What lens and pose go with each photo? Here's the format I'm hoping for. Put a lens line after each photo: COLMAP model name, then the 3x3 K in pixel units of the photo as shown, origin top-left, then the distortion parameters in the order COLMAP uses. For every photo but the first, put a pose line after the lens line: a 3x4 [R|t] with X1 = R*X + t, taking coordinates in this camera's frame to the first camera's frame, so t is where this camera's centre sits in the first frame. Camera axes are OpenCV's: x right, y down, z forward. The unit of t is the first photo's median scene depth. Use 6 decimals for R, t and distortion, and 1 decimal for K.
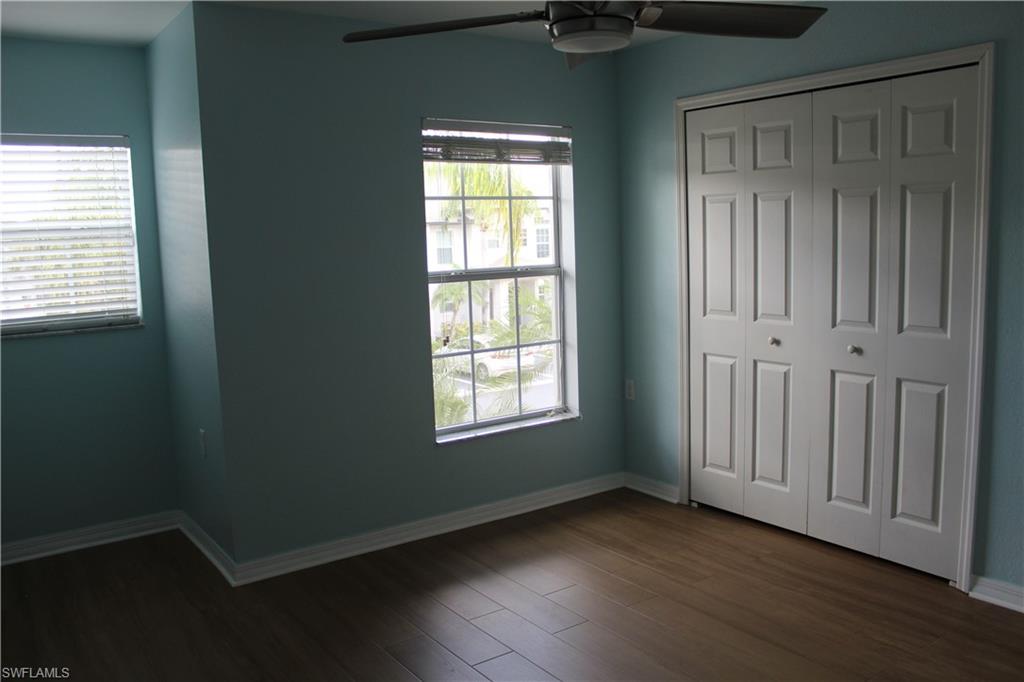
lens RADIAL K [[850.9, 0, 521.0], [0, 850.9, 341.9], [0, 0, 1]] dist [-0.163922, 0.152910]
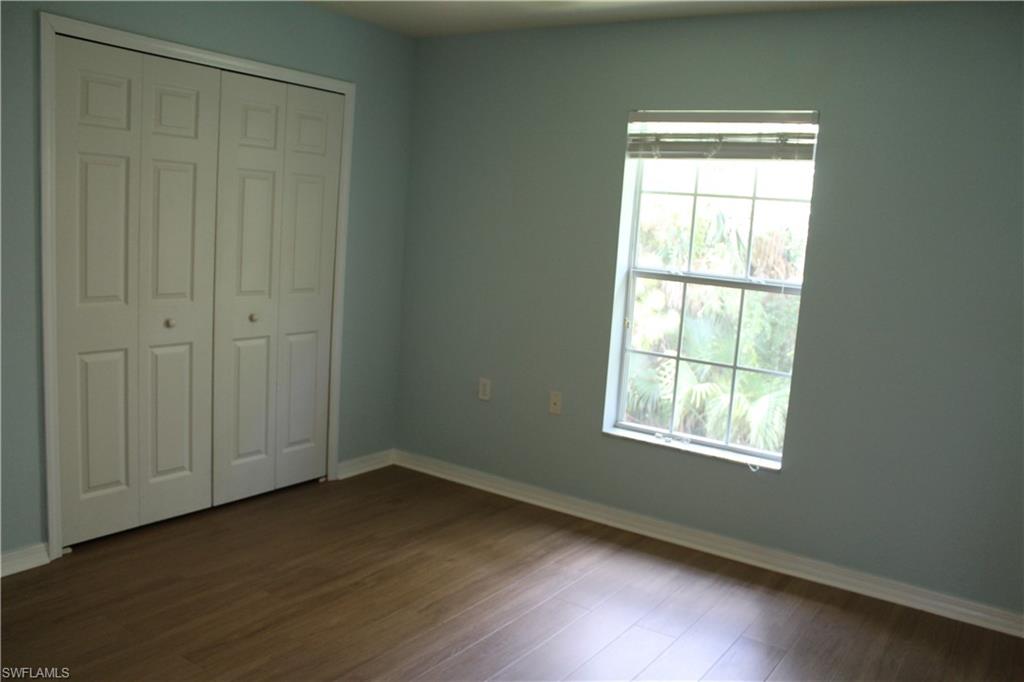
lens RADIAL K [[850.9, 0, 521.0], [0, 850.9, 341.9], [0, 0, 1]] dist [-0.163922, 0.152910]
pose [[0.342433, 0.179596, -0.922218, 0.790046], [-0.186990, 0.974952, 0.120434, -0.091595], [0.920747, 0.131205, 0.367438, 0.521213]]
